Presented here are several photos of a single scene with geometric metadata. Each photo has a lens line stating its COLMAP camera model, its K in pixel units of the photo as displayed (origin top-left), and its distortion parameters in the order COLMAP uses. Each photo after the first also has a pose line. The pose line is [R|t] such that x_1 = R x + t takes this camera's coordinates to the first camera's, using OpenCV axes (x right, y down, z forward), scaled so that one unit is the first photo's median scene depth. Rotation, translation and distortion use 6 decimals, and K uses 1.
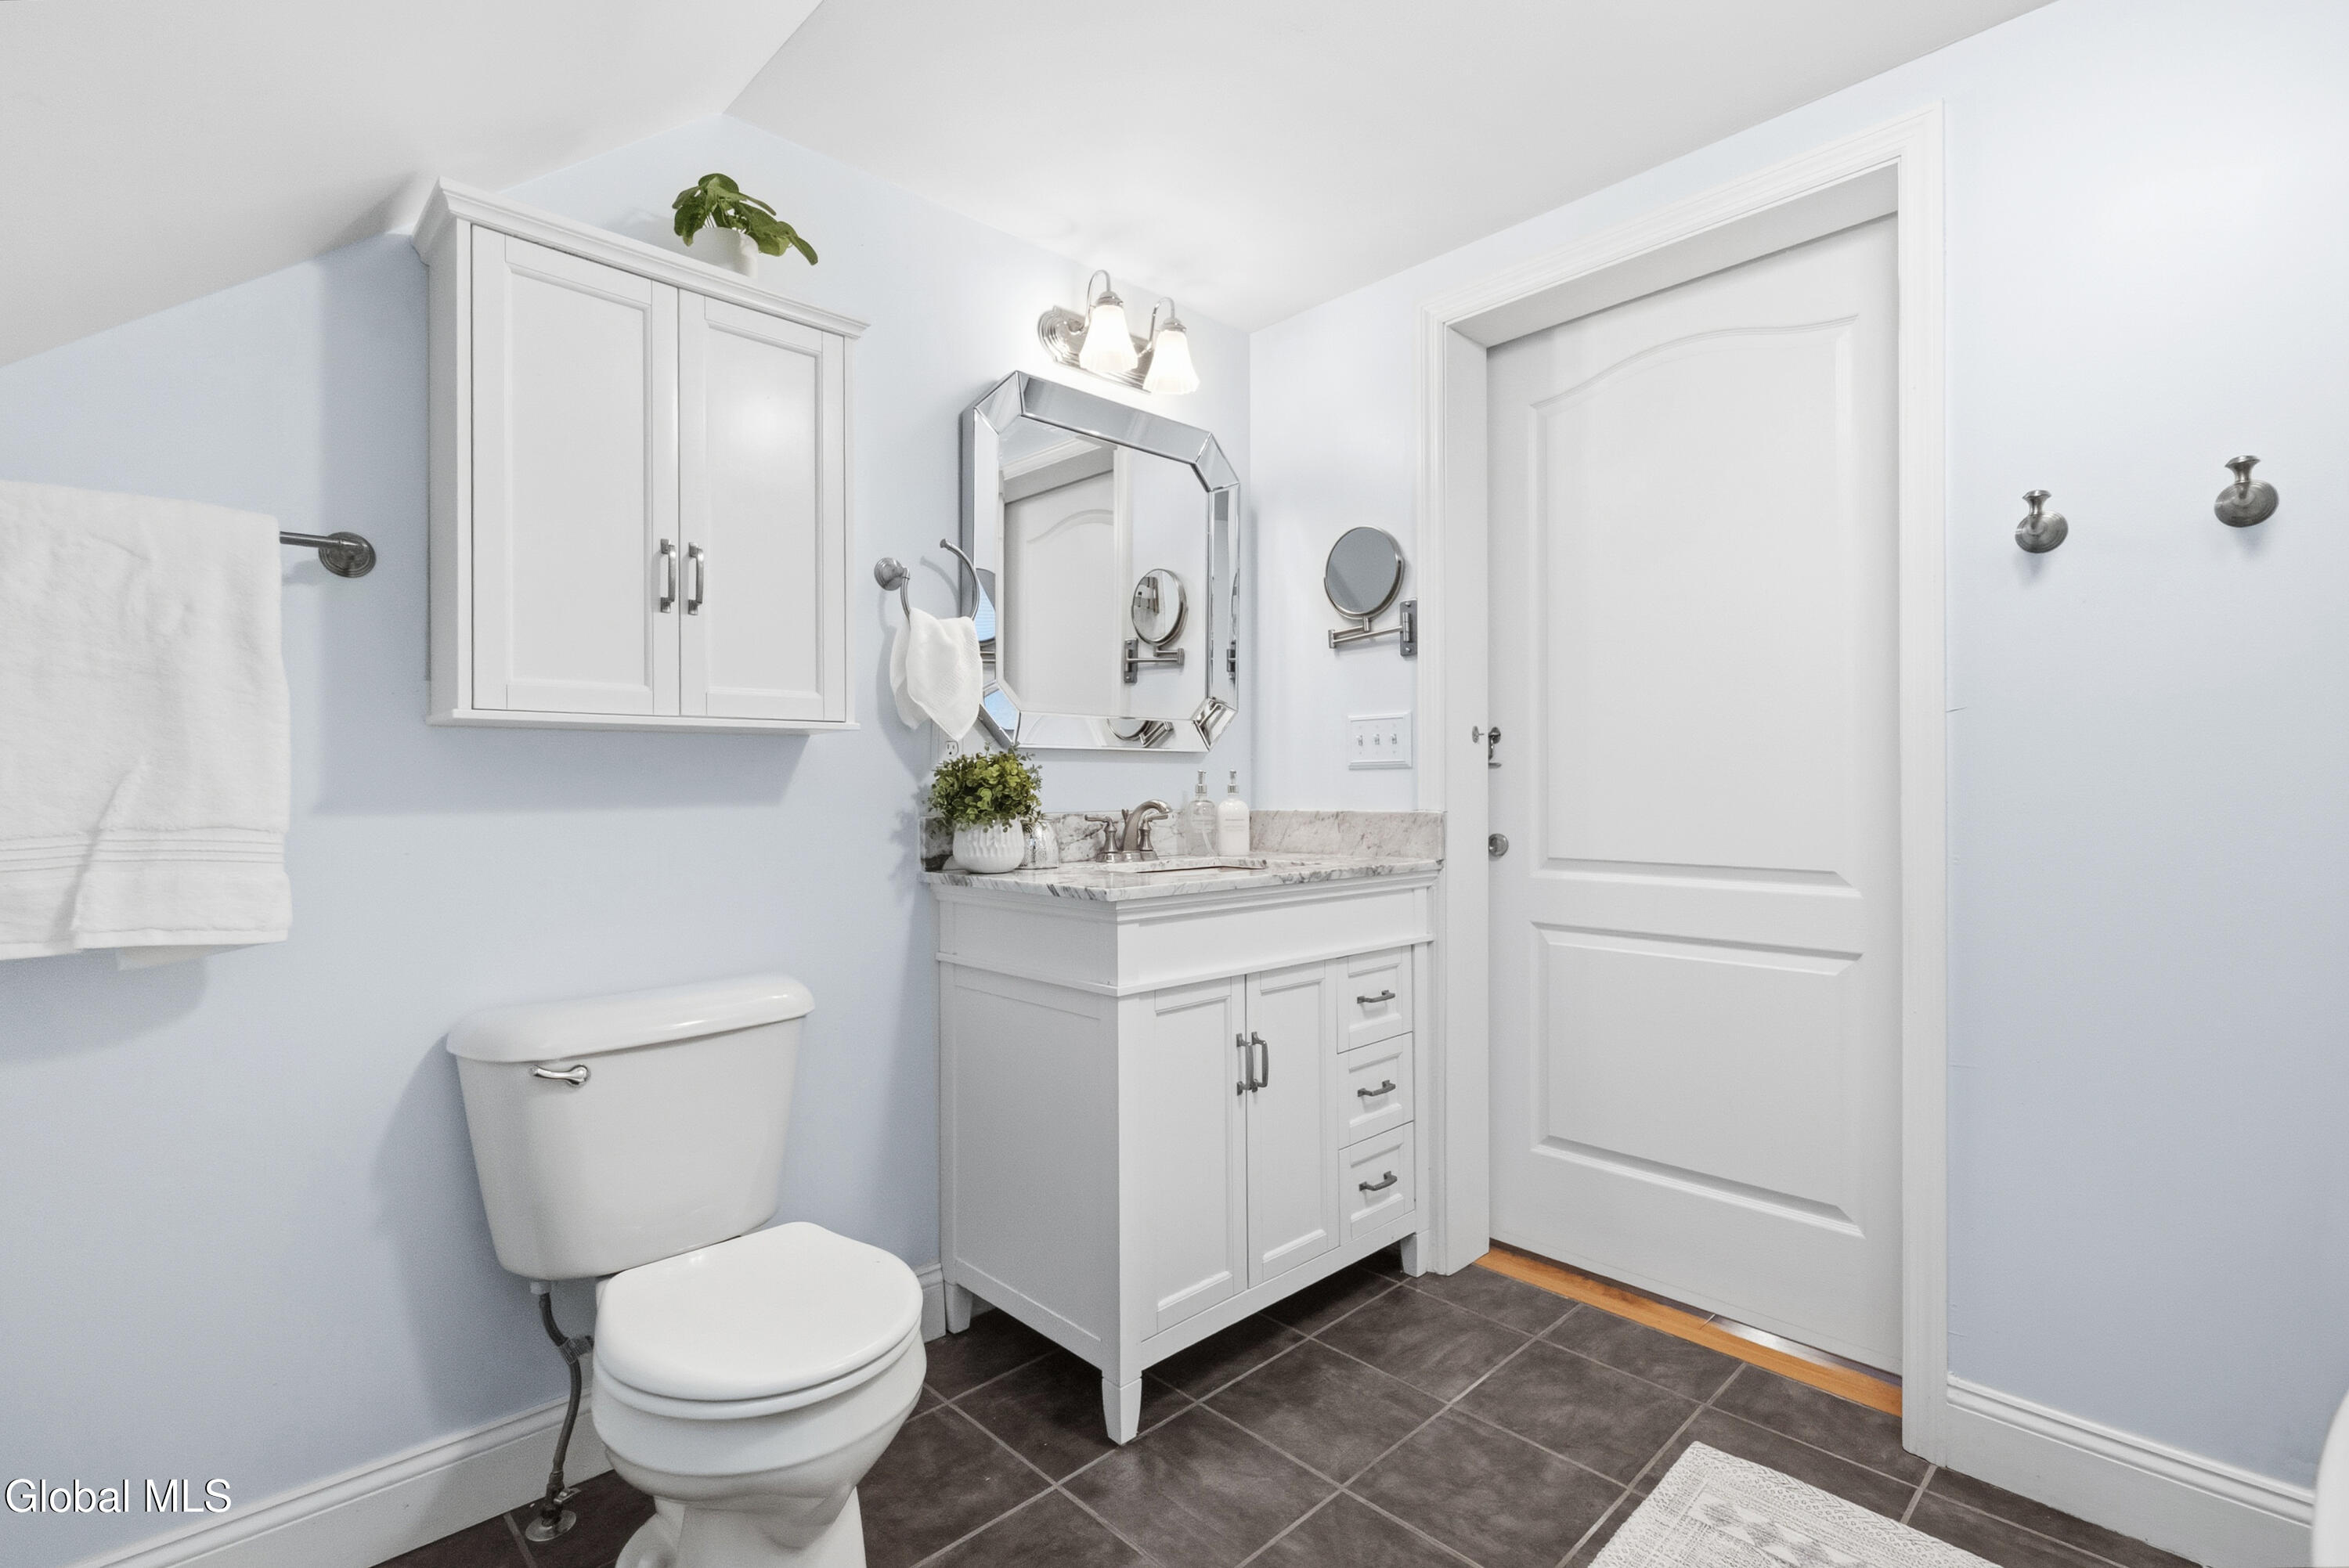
lens RADIAL K [[1070.2, 0, 1174.5], [0, 1070.2, 784.0], [0, 0, 1]] dist [-0.013545, 0.000336]
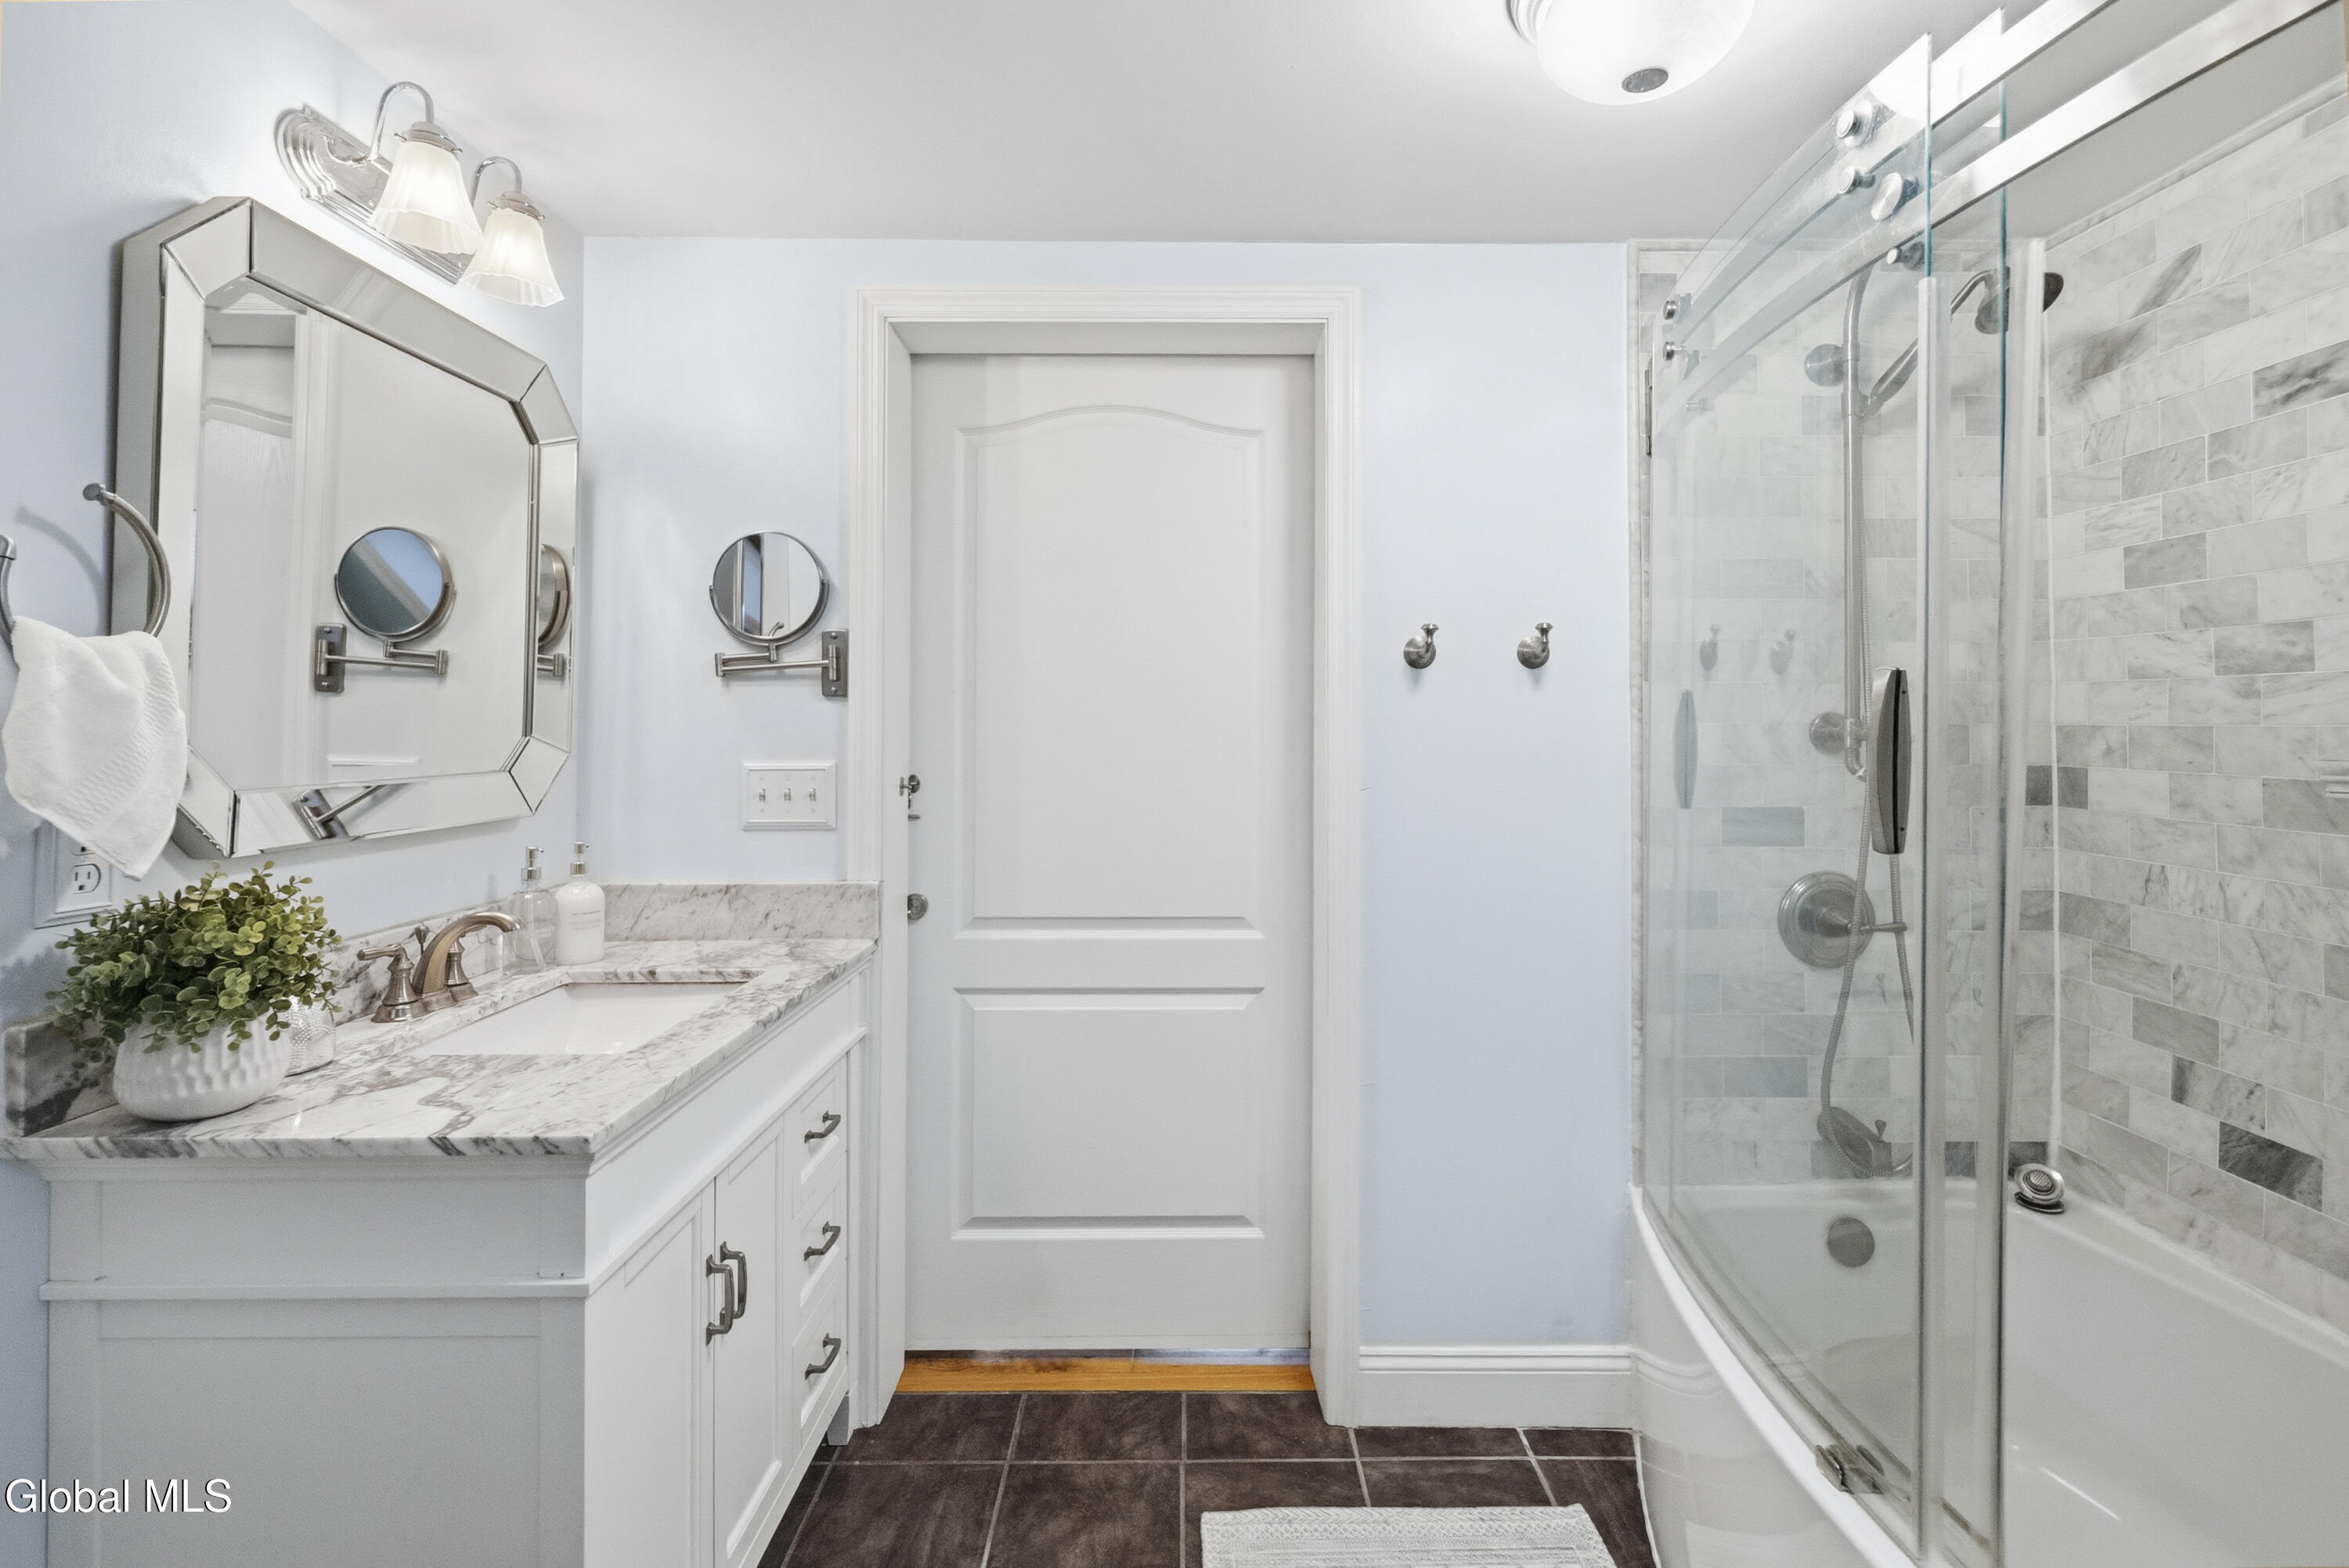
lens RADIAL K [[1050.4, 0, 1185.6], [0, 1050.4, 706.2], [0, 0, 1]] dist [0.009255, -0.006400]
pose [[0.681222, 0.014821, 0.731927, -0.209890], [-0.006233, 0.999876, -0.014446, -0.108196], [-0.732051, 0.005279, 0.681230, 0.245918]]
